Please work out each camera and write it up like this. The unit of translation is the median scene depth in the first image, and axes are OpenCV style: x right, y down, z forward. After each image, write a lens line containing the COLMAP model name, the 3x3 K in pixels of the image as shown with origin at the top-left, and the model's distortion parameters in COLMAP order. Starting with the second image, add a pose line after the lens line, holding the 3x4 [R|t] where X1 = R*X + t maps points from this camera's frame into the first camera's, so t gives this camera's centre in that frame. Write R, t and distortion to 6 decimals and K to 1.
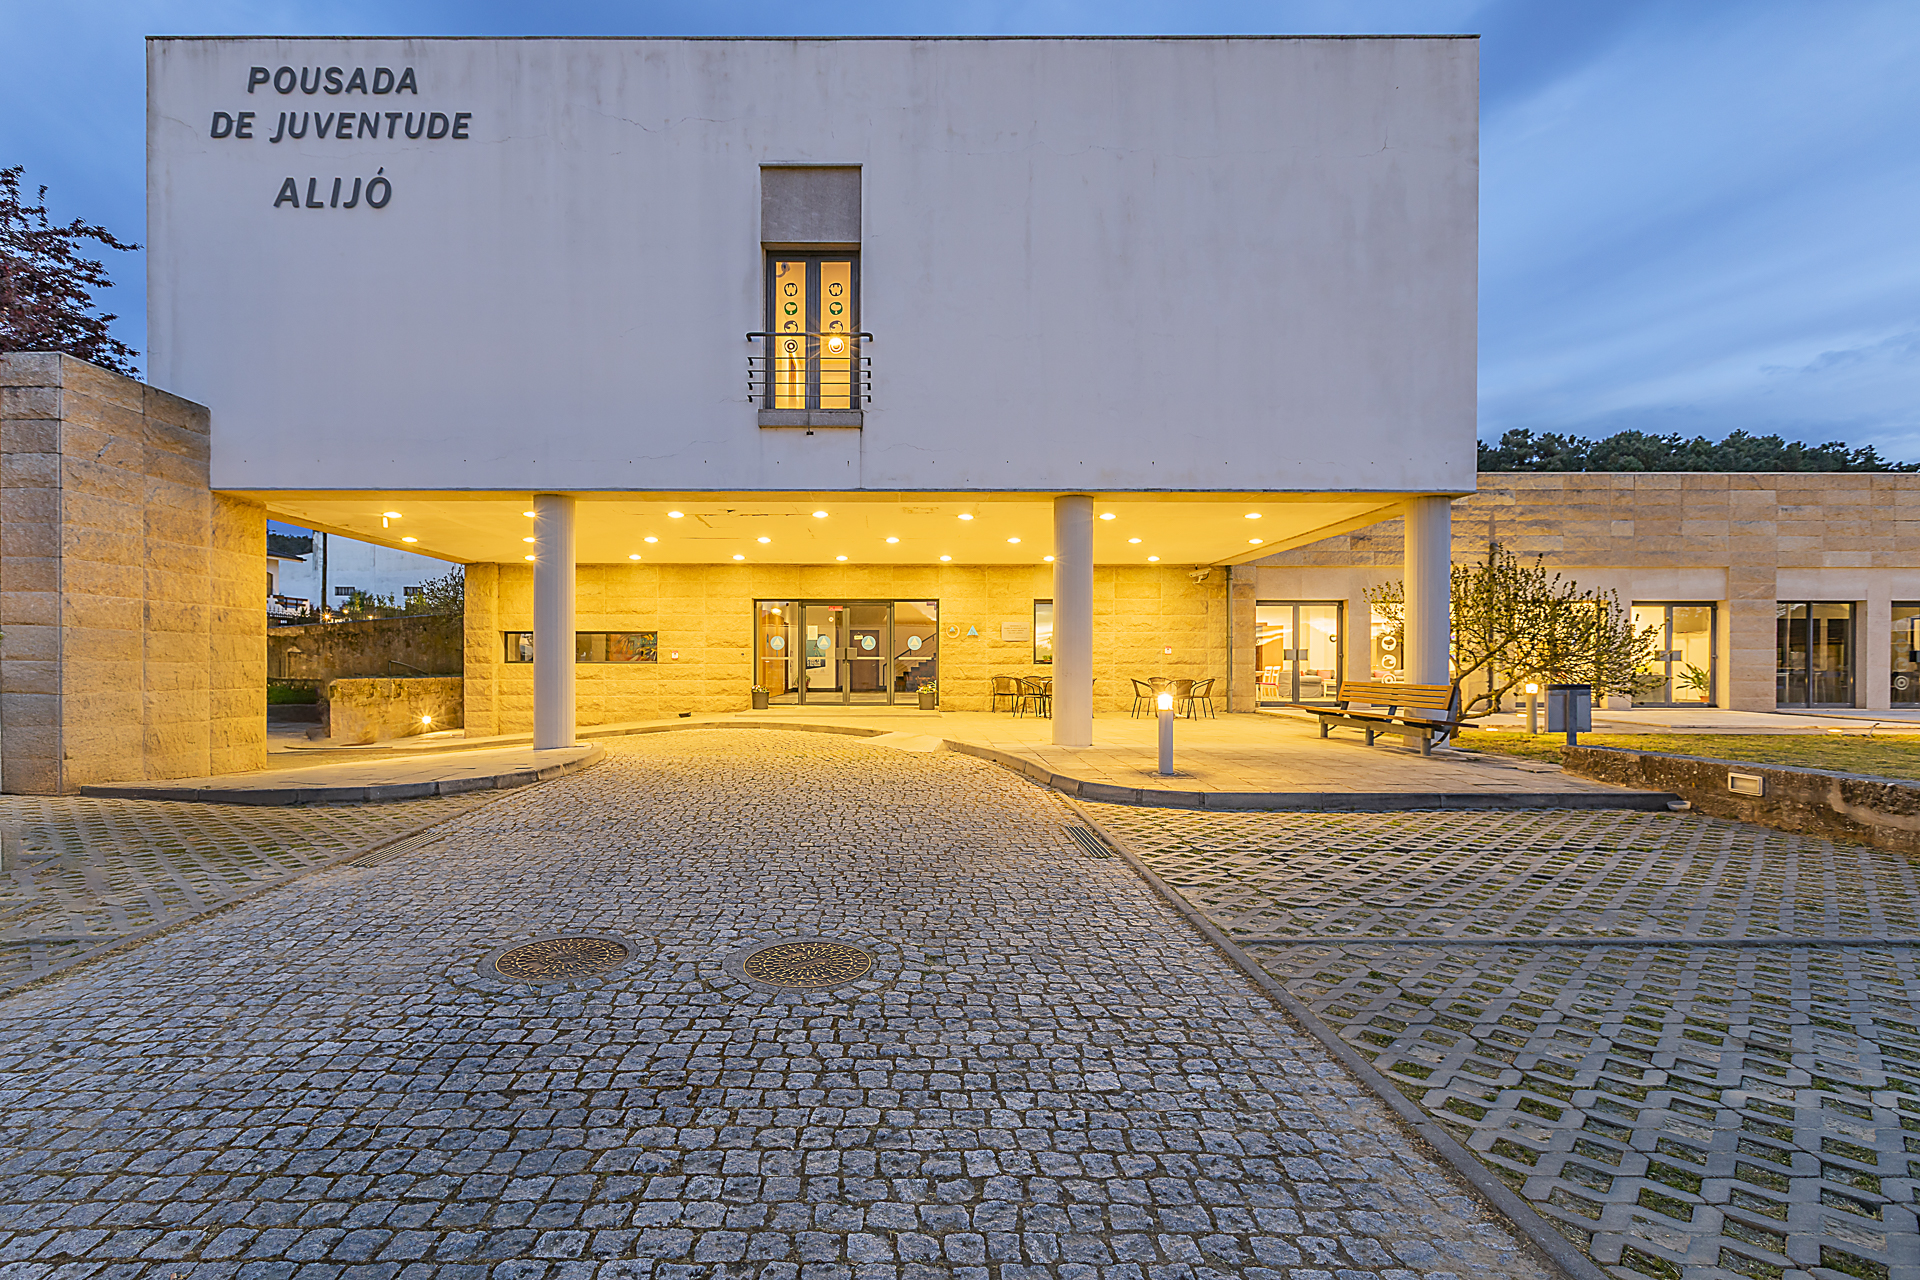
lens RADIAL K [[836.9, 0, 956.8], [0, 836.9, 666.3], [0, 0, 1]] dist [0.001807, 0.000262]
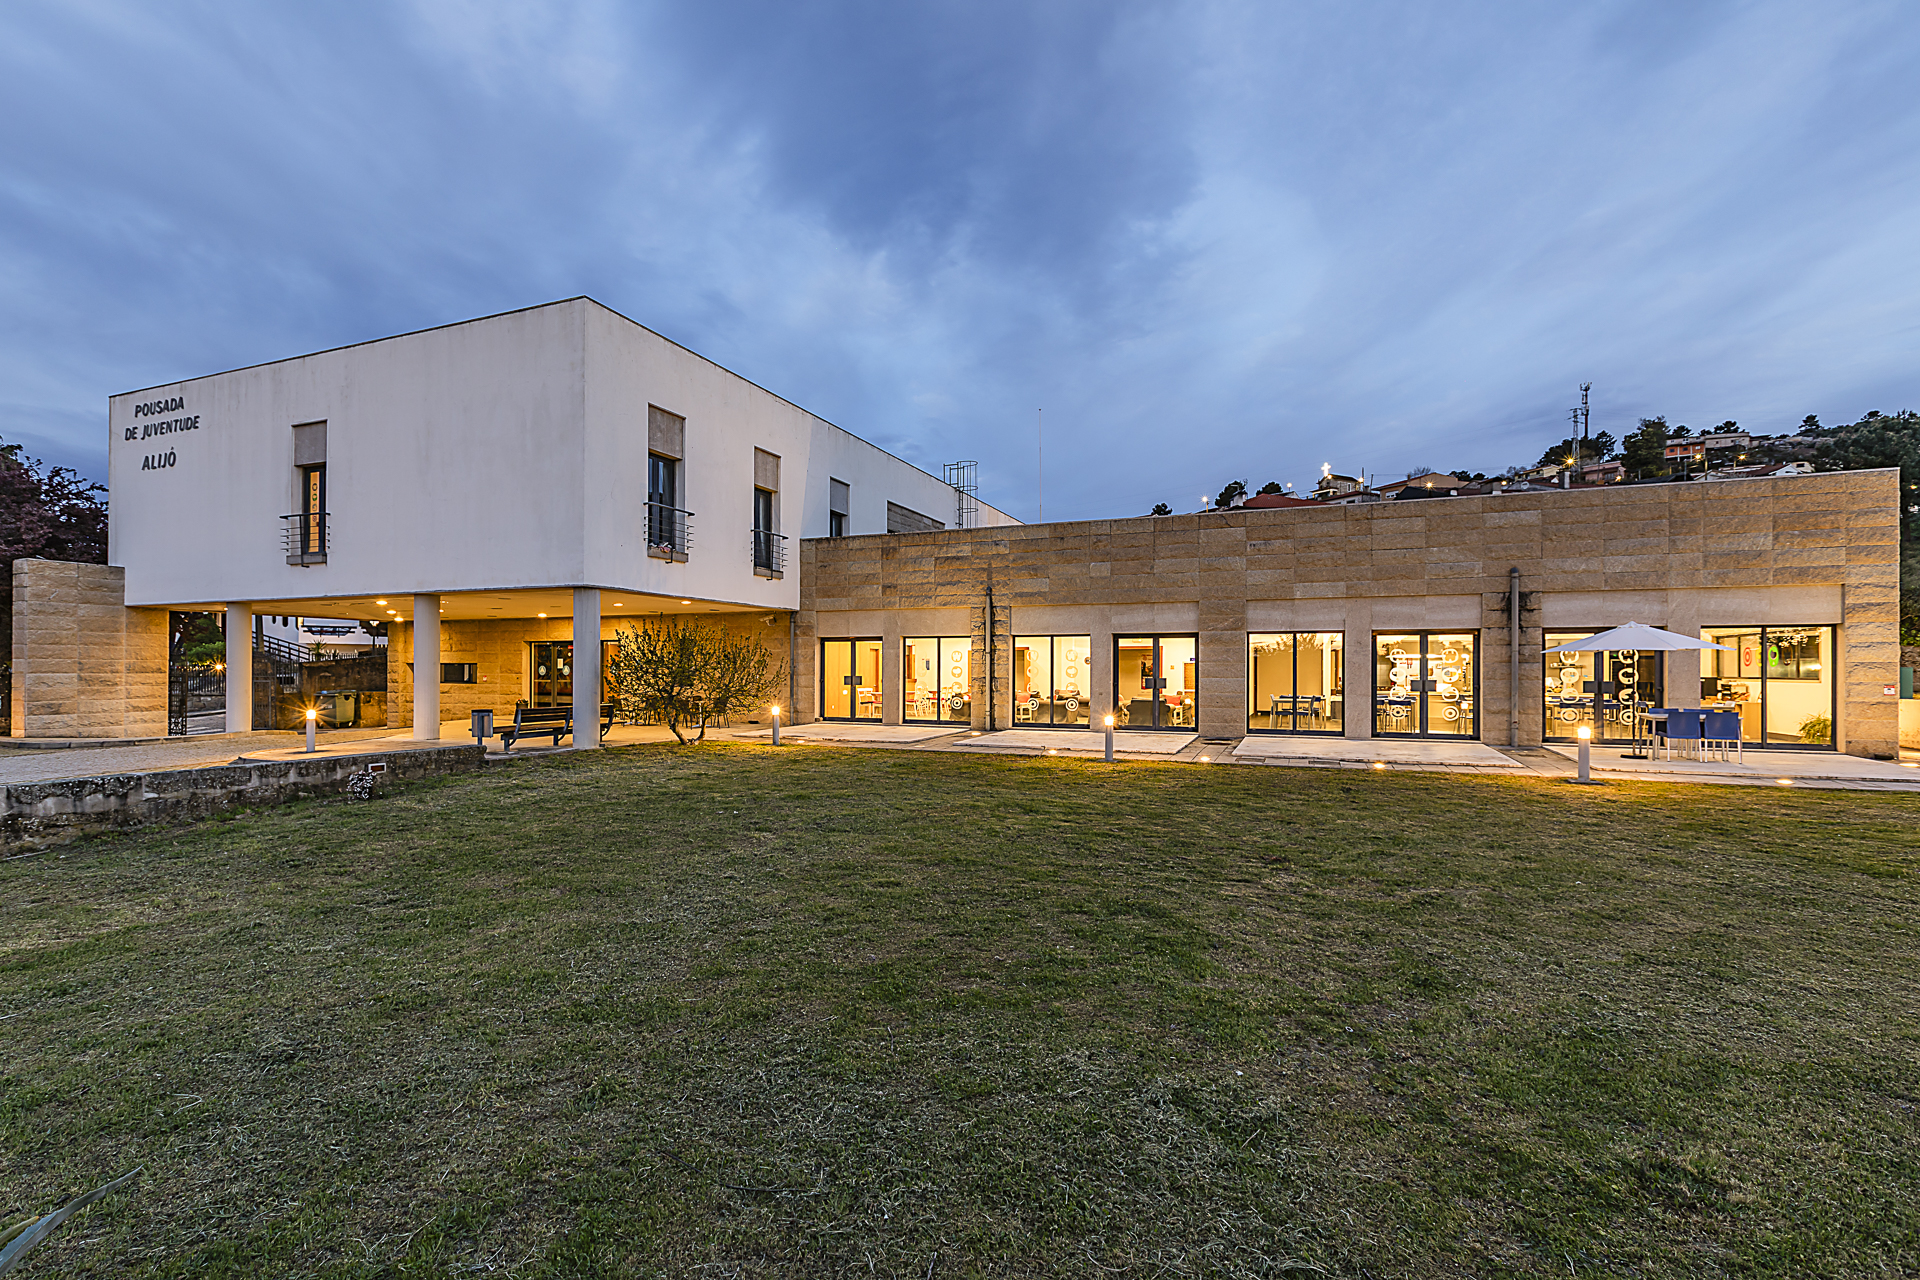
lens RADIAL K [[836.9, 0, 956.8], [0, 836.9, 666.3], [0, 0, 1]] dist [0.001807, 0.000262]
pose [[0.930120, -0.000323, -0.367256, 1.035863], [-0.001687, 0.999985, -0.005152, -0.029457], [0.367252, 0.005412, 0.930106, -0.110549]]
